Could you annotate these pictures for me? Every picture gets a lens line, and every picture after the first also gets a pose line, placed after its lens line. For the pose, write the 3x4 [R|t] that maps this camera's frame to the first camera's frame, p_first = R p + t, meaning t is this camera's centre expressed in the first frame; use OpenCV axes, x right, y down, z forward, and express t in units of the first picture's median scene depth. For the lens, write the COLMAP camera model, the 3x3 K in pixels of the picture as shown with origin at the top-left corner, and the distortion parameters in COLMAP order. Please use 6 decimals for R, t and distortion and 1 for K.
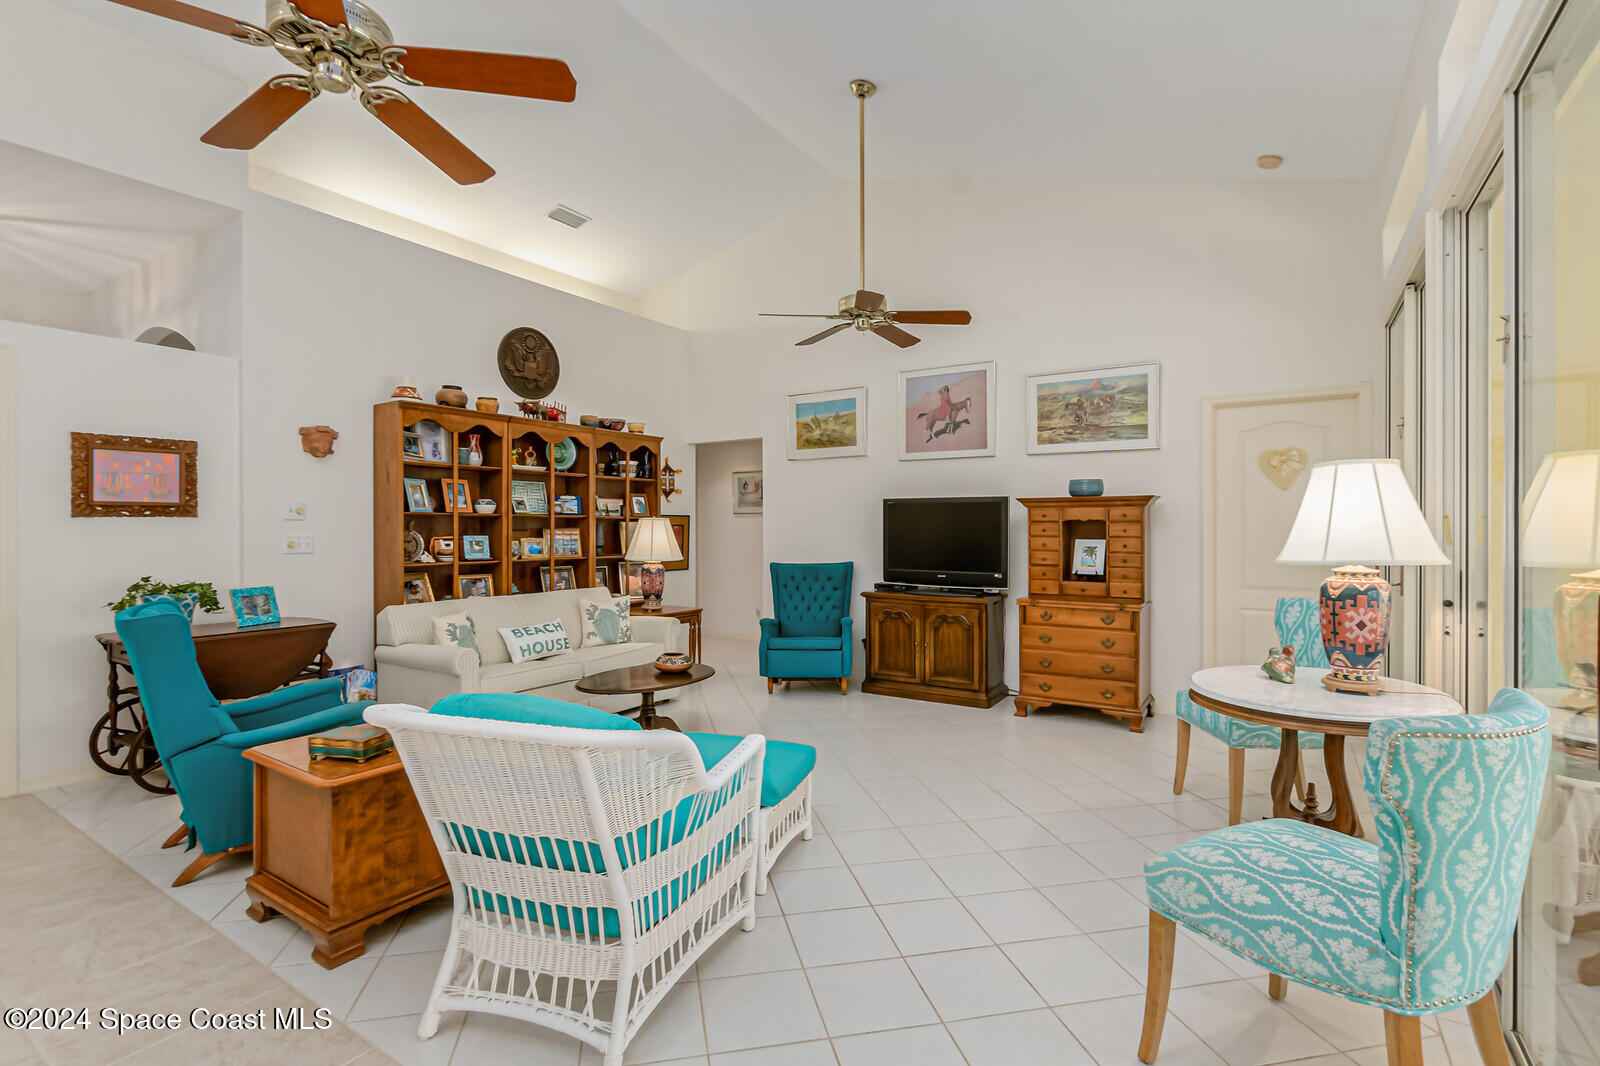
lens RADIAL K [[734.2, 0, 800.0], [0, 734.2, 533.0], [0, 0, 1]] dist [-0.037149, -0.000328]
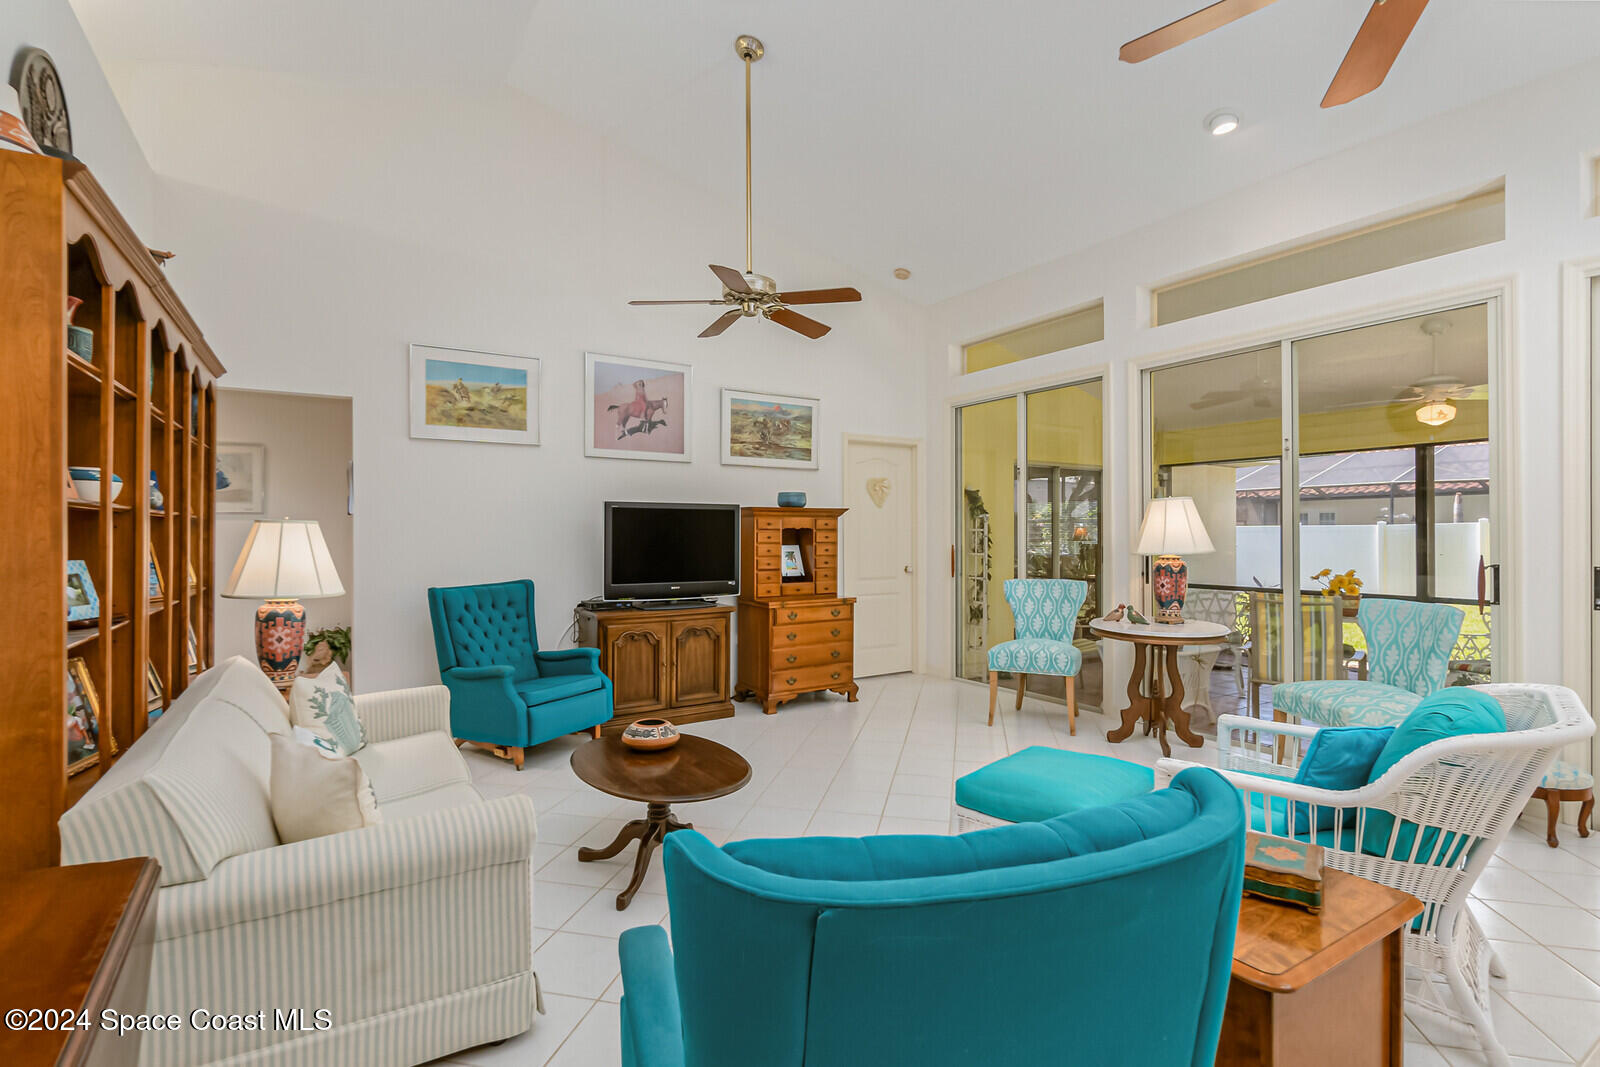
lens RADIAL K [[734.2, 0, 800.0], [0, 734.2, 533.5], [0, 0, 1]] dist [-0.037149, -0.000328]
pose [[0.414351, 0.000305, 0.910117, -0.607625], [0.010272, 0.999935, -0.005012, -0.003555], [-0.910059, 0.011425, 0.414321, 0.492157]]
